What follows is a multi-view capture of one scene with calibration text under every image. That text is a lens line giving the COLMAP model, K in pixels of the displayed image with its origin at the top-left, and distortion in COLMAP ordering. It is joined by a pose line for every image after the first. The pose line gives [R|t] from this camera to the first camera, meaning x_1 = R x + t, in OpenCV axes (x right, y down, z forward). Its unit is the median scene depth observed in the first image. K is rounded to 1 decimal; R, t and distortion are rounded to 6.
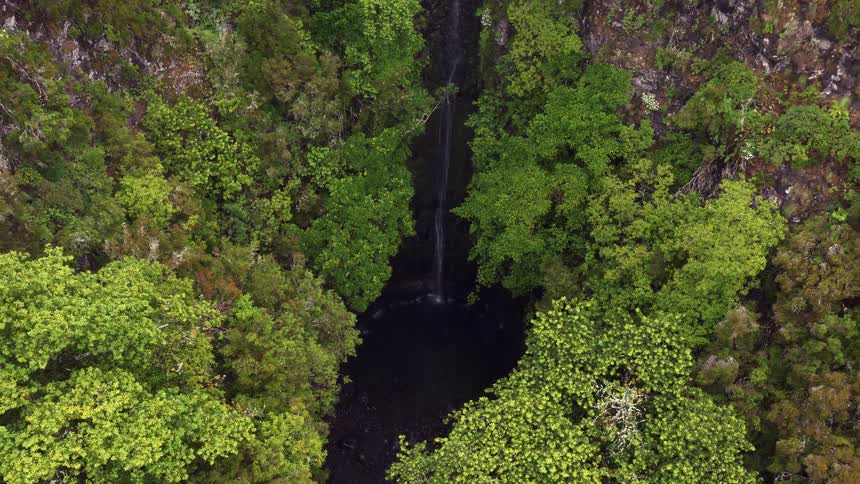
lens RADIAL K [[725.8, 0, 429.7], [0, 725.8, 241.2], [0, 0, 1]] dist [-0.019074, 0.036985]
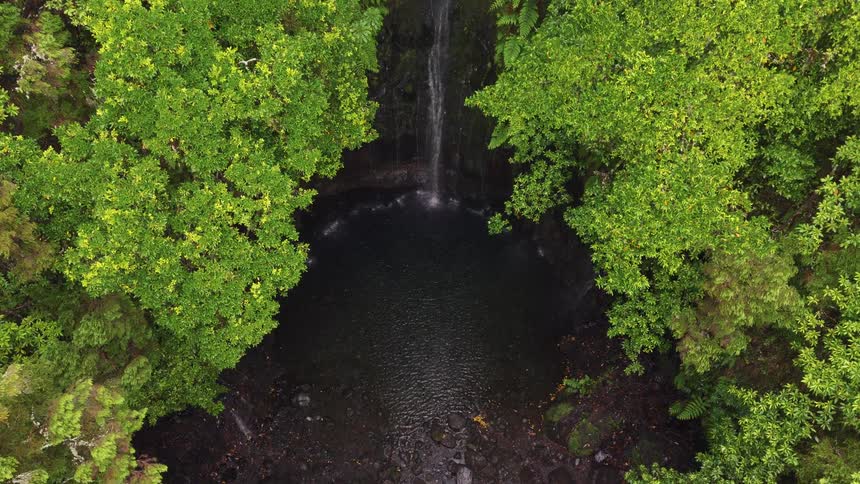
lens RADIAL K [[725.8, 0, 430.5], [0, 725.8, 243.8], [0, 0, 1]] dist [-0.019074, 0.036985]
pose [[0.999990, -0.000606, 0.004340, 0.009358], [-0.000565, 0.964302, 0.264803, -0.060906], [-0.004345, -0.264803, 0.964293, 0.603923]]
